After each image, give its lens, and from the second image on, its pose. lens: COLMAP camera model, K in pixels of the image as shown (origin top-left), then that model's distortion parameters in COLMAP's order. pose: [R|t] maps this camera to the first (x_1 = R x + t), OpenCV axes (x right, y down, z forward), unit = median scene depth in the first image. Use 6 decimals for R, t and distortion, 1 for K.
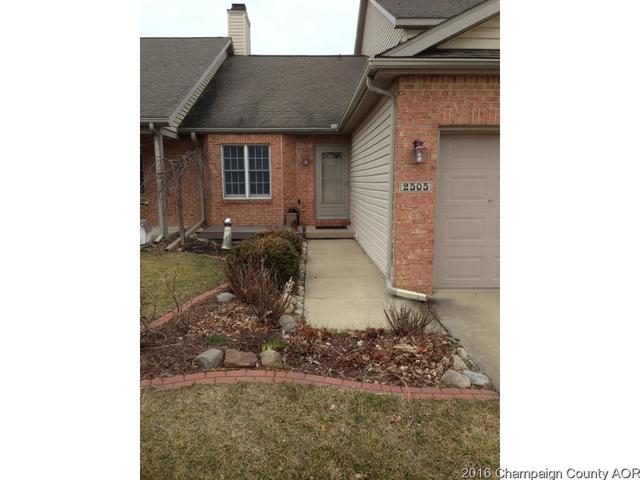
lens RADIAL K [[434.2, 0, 320.0], [0, 434.2, 240.0], [0, 0, 1]] dist [0.077220, 0.000215]
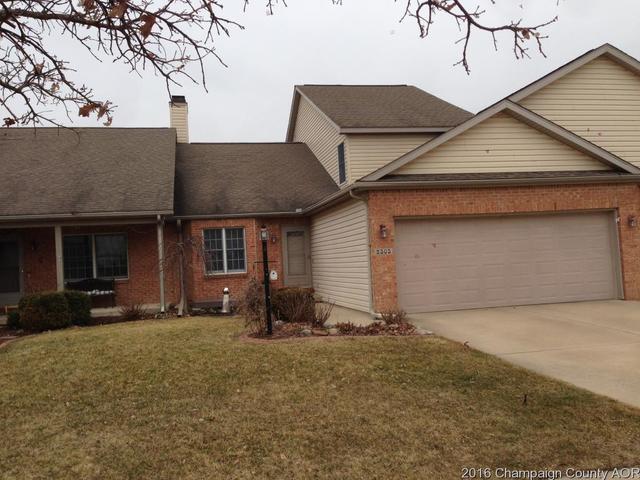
lens RADIAL K [[600.9, 0, 320.0], [0, 600.9, 240.0], [0, 0, 1]] dist [-0.001353, -0.000799]
pose [[0.980169, -0.038221, 0.194445, -0.229843], [0.071608, 0.983234, -0.167697, 0.100499], [-0.184775, 0.178295, 0.966472, -0.589739]]
